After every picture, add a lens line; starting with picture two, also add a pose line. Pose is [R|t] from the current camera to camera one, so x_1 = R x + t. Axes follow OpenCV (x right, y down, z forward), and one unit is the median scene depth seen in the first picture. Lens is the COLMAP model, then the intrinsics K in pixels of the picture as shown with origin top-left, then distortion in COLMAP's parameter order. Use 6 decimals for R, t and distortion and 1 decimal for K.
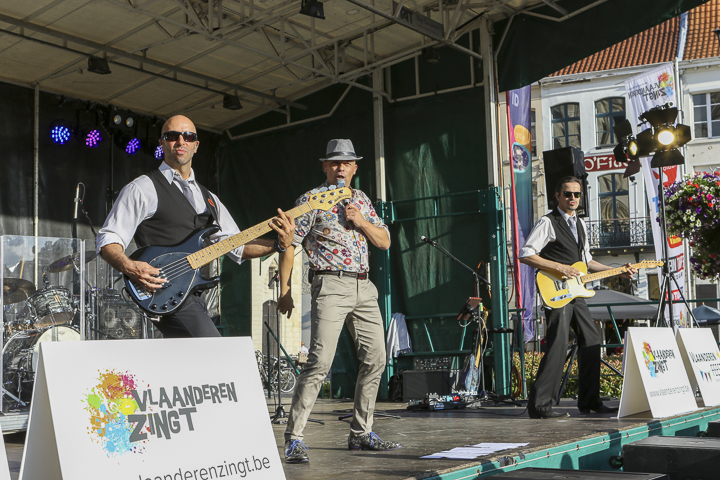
lens RADIAL K [[1066.4, 0, 360.1], [0, 1066.4, 239.5], [0, 0, 1]] dist [0.045066, 0.000000]
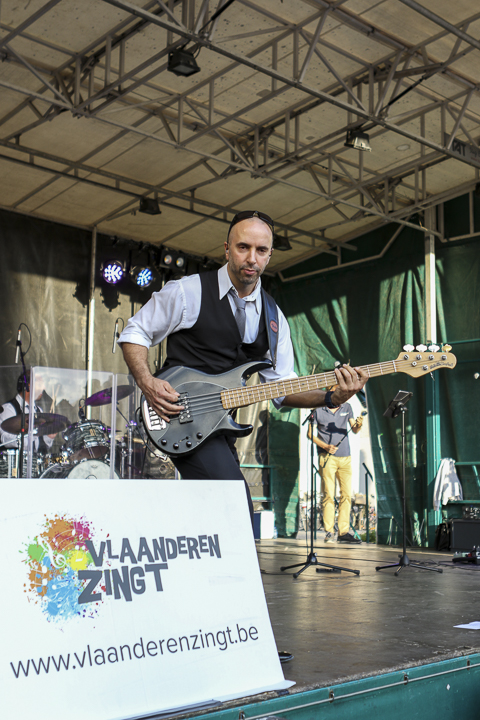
lens RADIAL K [[957.8, 0, 241.1], [0, 957.8, 360.0], [0, 0, 1]] dist [0.047198, 0.000000]
pose [[0.980896, 0.014659, -0.193981, 0.022707], [-0.020182, 0.999444, -0.026529, 0.007633], [0.193485, 0.029937, 0.980646, 0.126144]]
